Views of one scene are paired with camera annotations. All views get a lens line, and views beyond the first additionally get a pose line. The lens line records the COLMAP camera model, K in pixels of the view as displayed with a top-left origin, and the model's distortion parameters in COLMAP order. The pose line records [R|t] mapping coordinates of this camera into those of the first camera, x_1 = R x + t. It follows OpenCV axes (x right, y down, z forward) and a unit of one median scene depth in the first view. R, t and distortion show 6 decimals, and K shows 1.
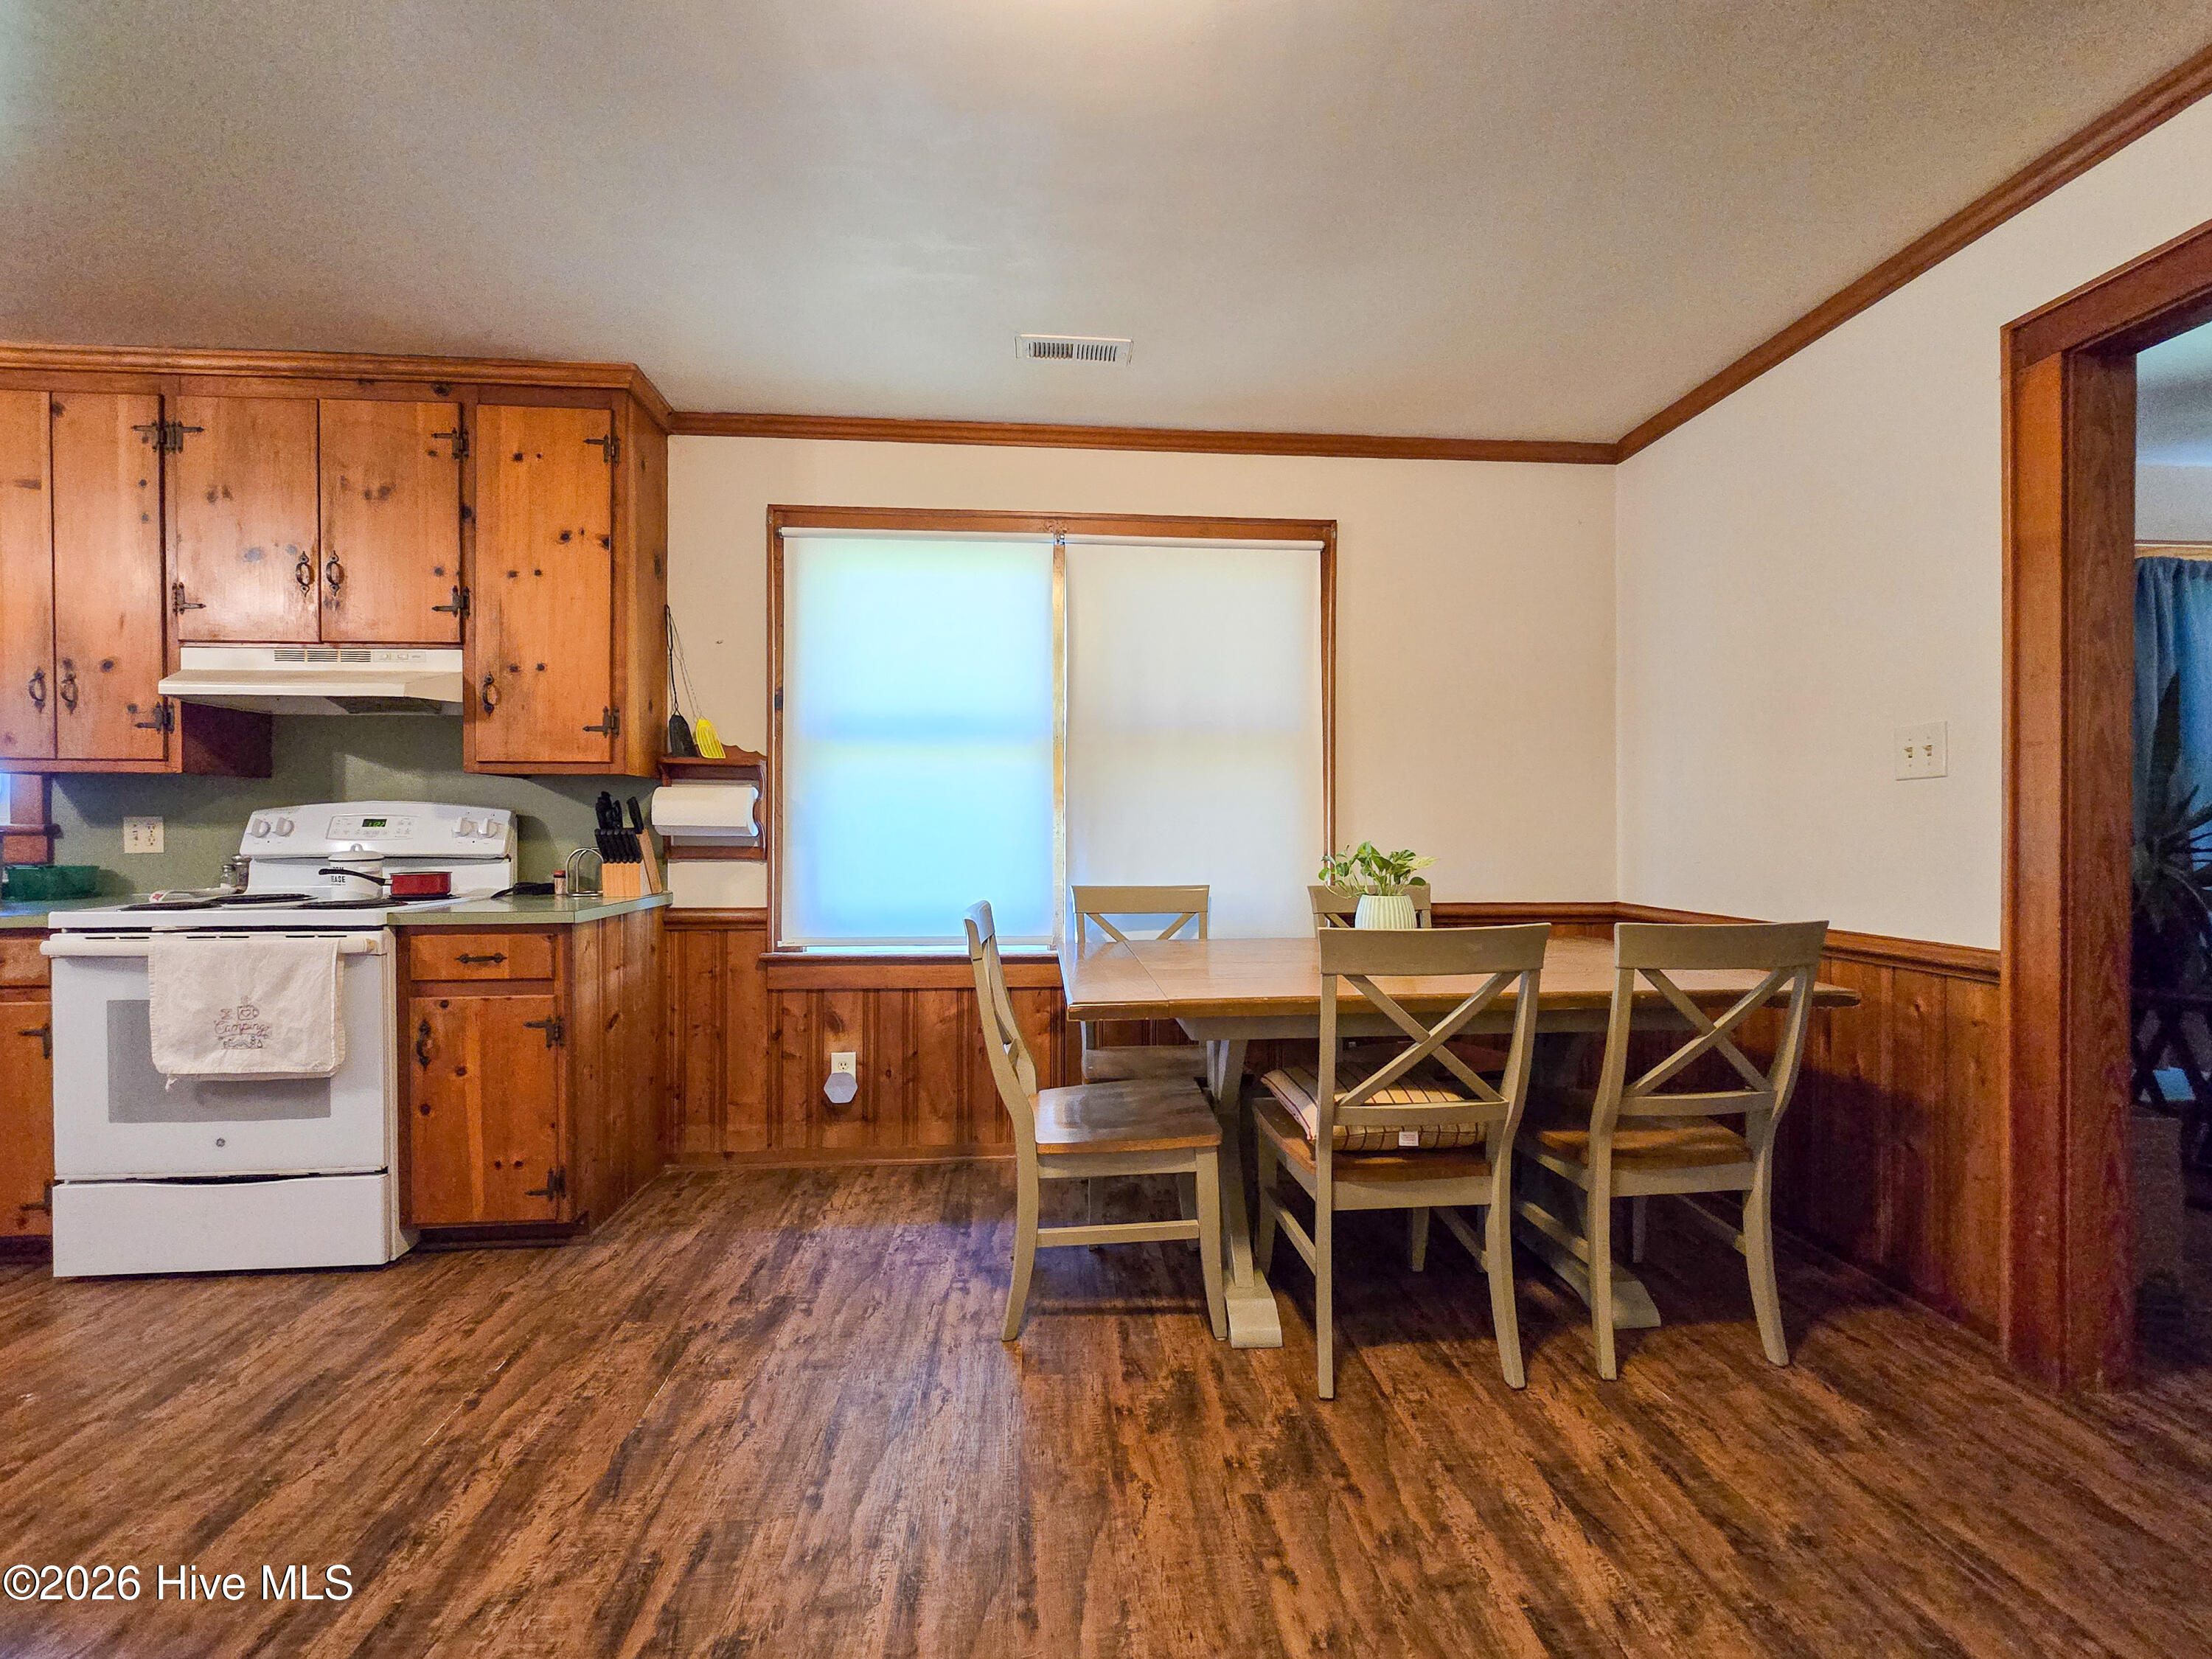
lens RADIAL K [[945.1, 0, 1096.6], [0, 945.1, 828.7], [0, 0, 1]] dist [-0.009344, 0.003532]
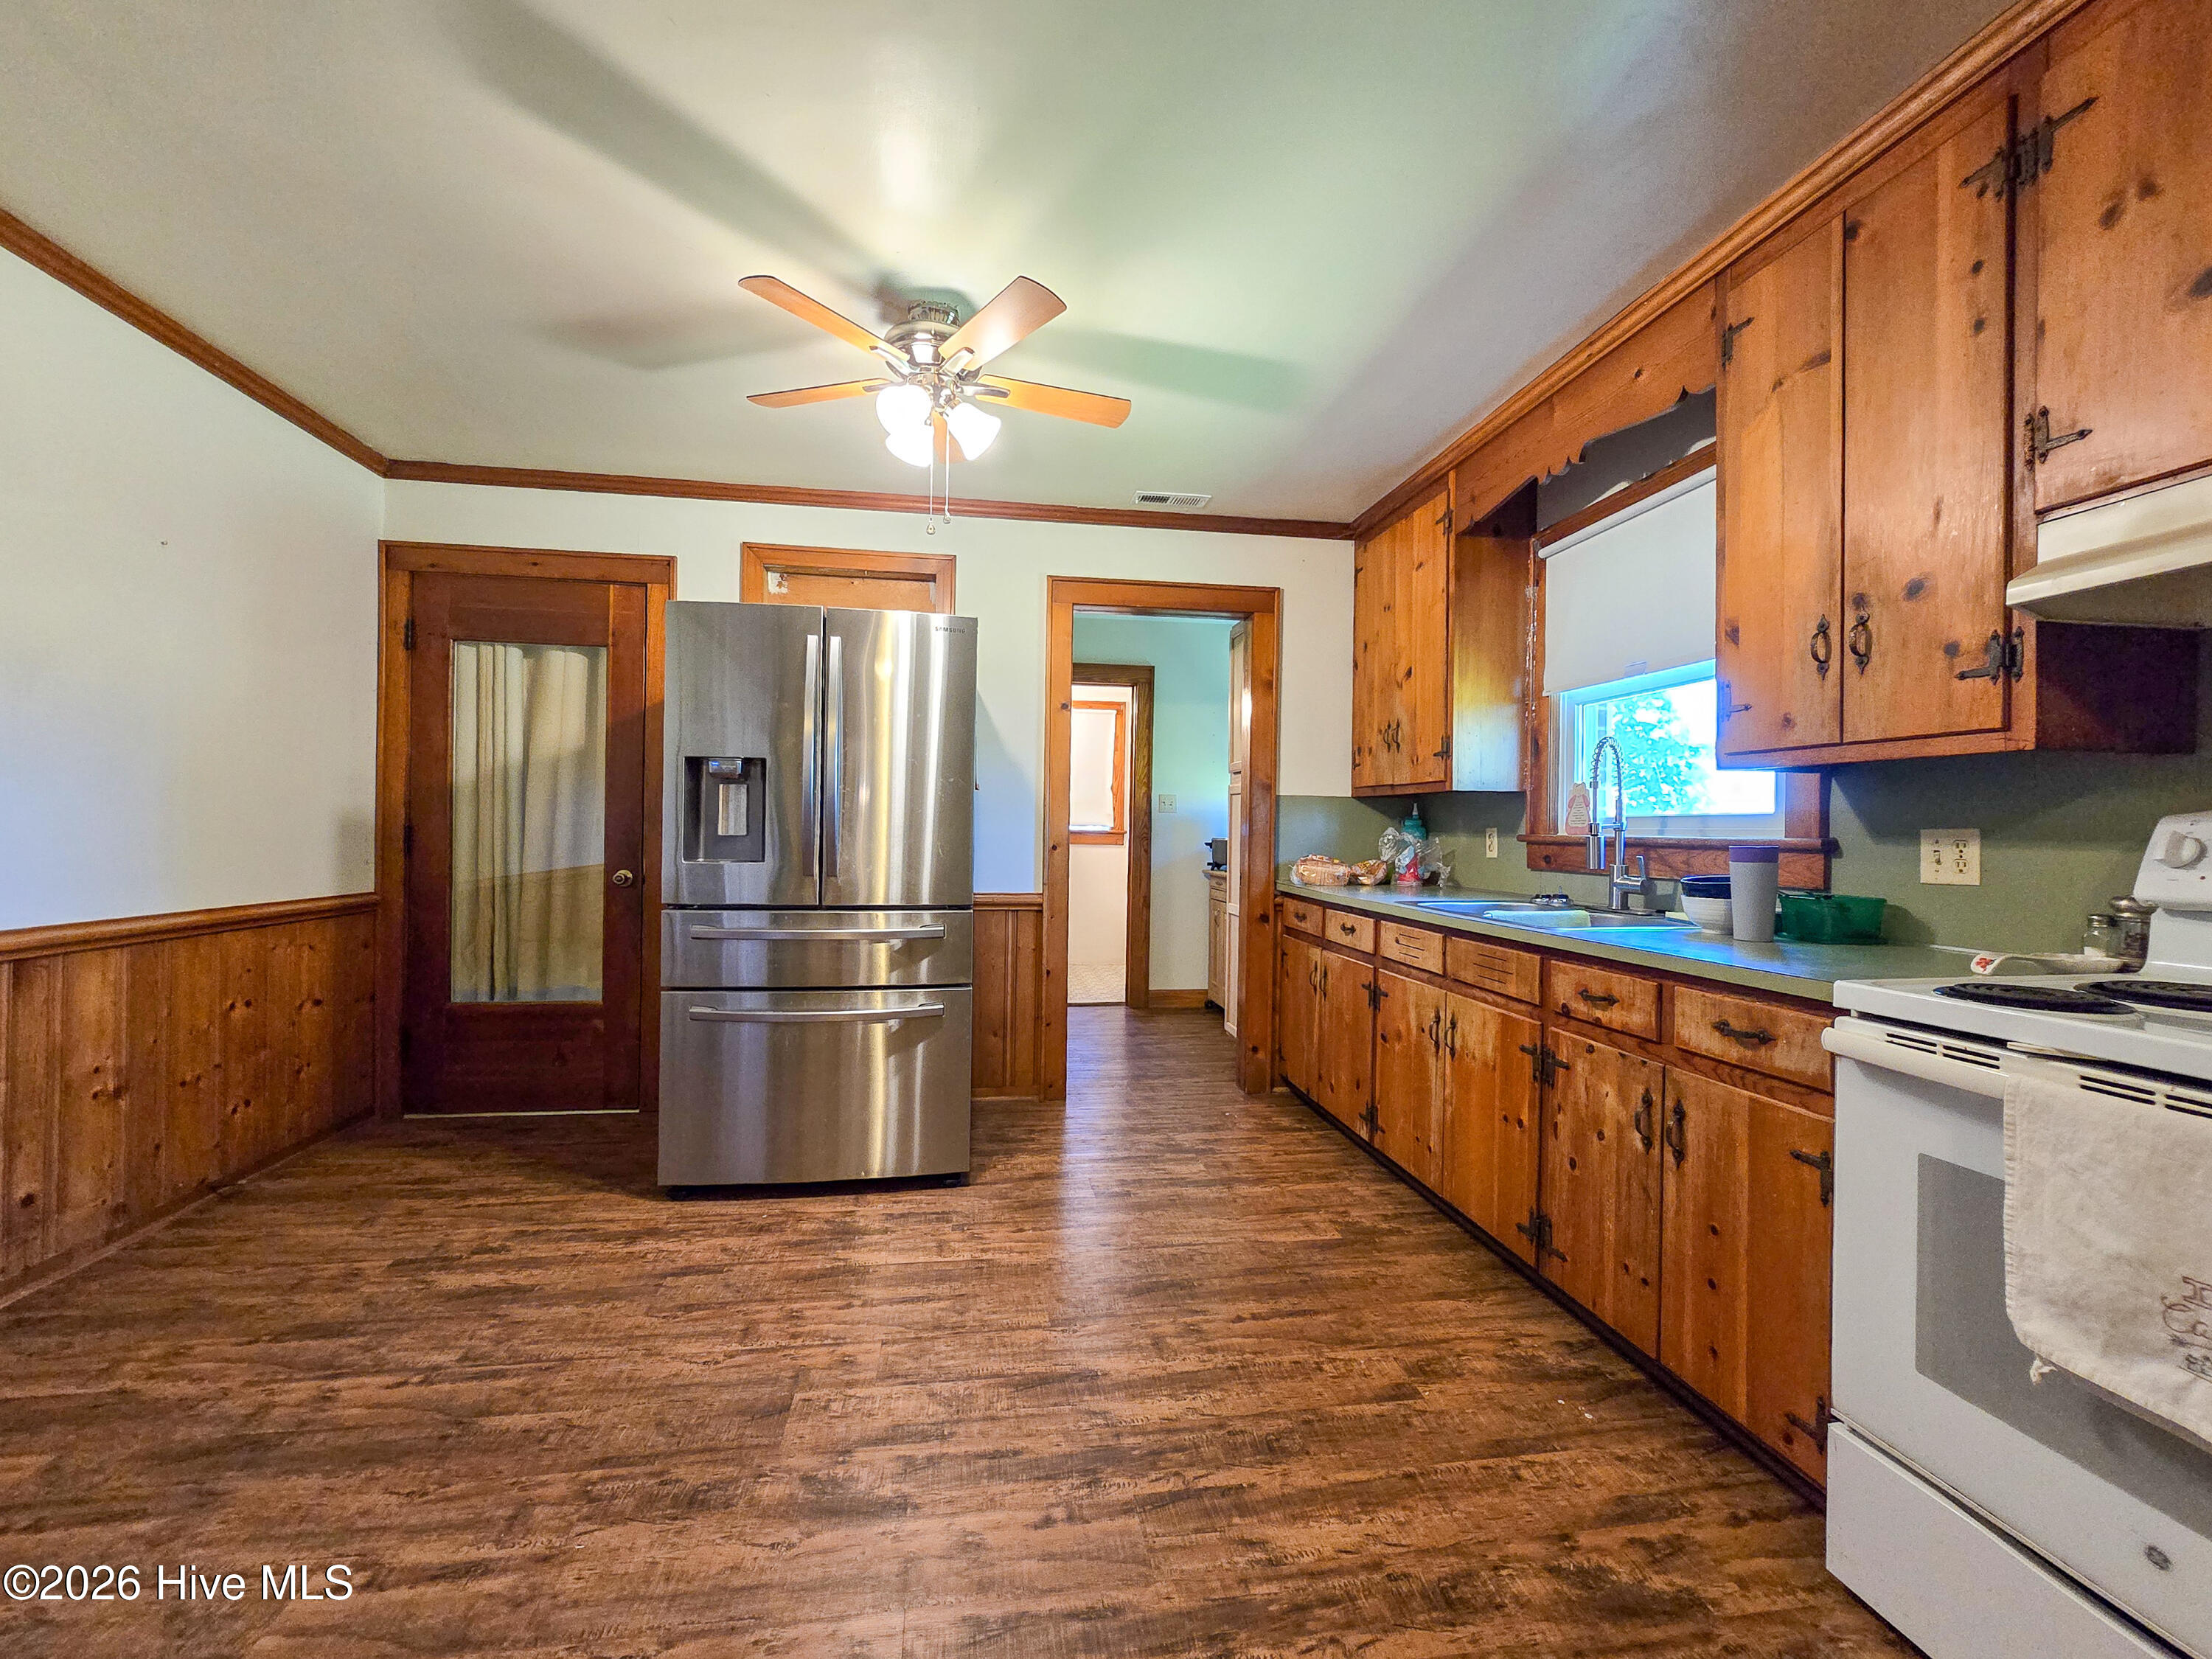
lens RADIAL K [[945.1, 0, 1096.6], [0, 945.1, 828.7], [0, 0, 1]] dist [-0.009344, 0.003532]
pose [[0.082841, 0.000056, -0.996563, -0.466070], [-0.021893, 0.999759, -0.001764, 0.001561], [0.996322, 0.021964, 0.082822, 0.400430]]
